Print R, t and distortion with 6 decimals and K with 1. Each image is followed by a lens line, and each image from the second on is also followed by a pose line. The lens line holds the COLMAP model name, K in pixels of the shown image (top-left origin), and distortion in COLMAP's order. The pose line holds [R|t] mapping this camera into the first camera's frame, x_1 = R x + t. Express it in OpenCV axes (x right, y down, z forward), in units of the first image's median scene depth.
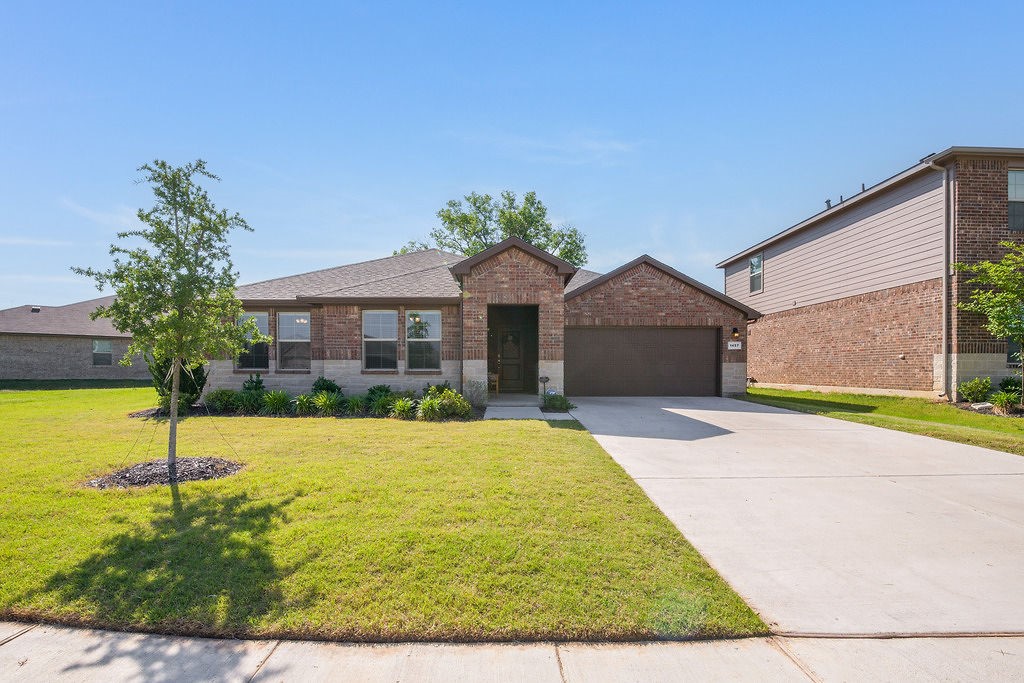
lens RADIAL K [[449.2, 0, 509.1], [0, 449.2, 371.5], [0, 0, 1]] dist [-0.004455, -0.007774]
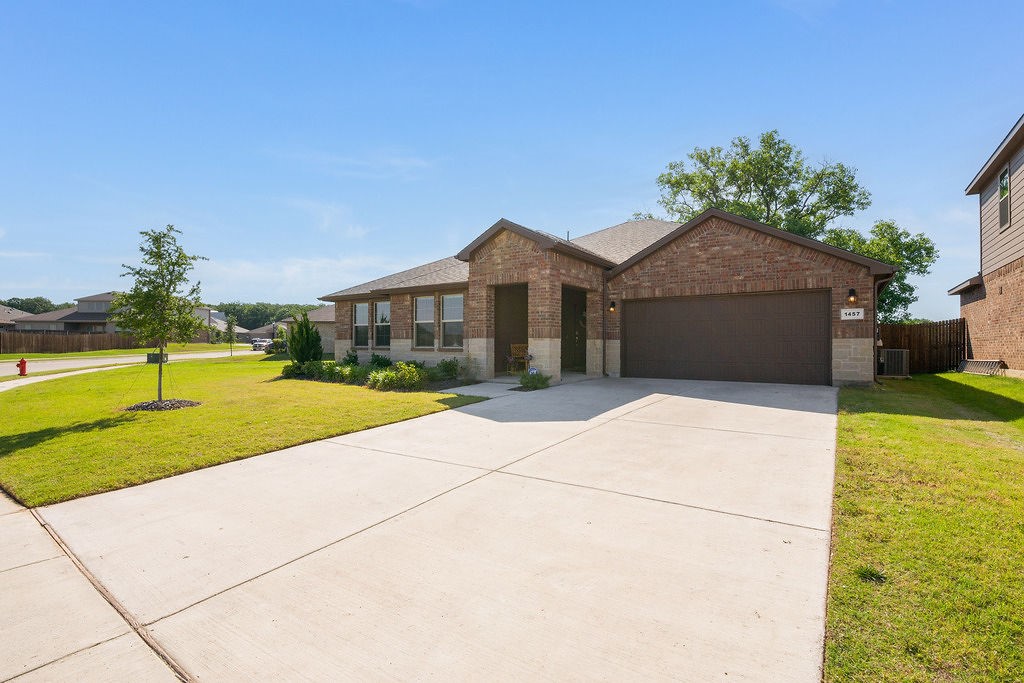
lens RADIAL K [[474.9, 0, 514.9], [0, 474.9, 340.4], [0, 0, 1]] dist [-0.009084, 0.000083]
pose [[0.827051, -0.006366, -0.562091, 0.600213], [-0.003802, 0.999850, -0.016918, -0.002112], [0.562114, 0.016129, 0.826902, 0.108013]]
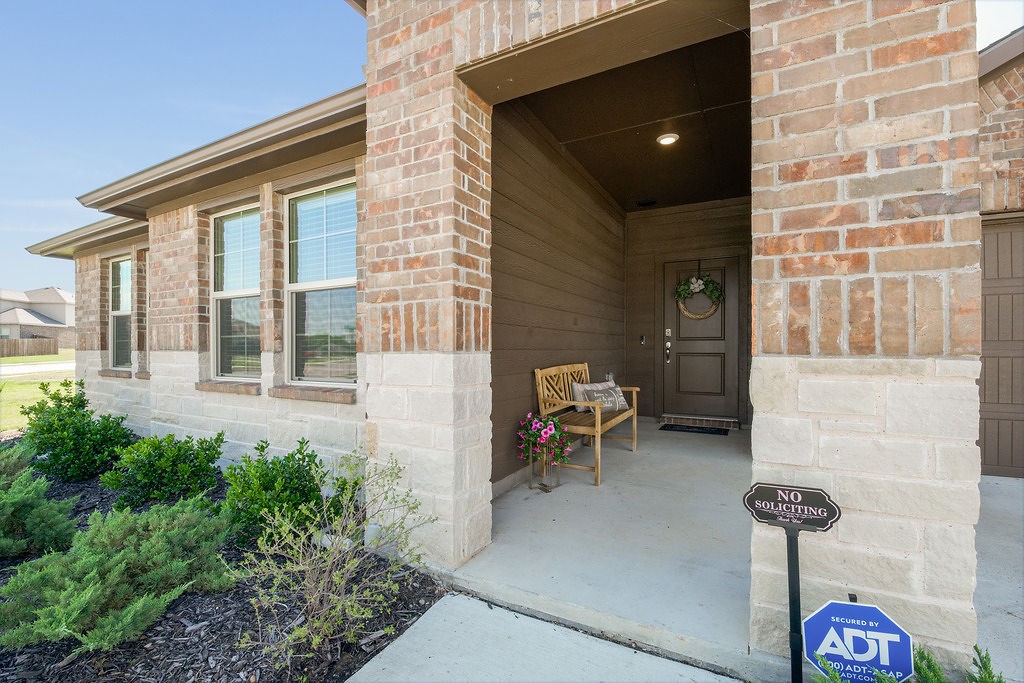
lens RADIAL K [[449.2, 0, 510.7], [0, 449.2, 347.5], [0, 0, 1]] dist [-0.004455, -0.007774]
pose [[0.875787, -0.004522, -0.482677, 0.064557], [0.000781, 0.999968, -0.007950, -0.025243], [0.482698, 0.006586, 0.875762, 0.793573]]
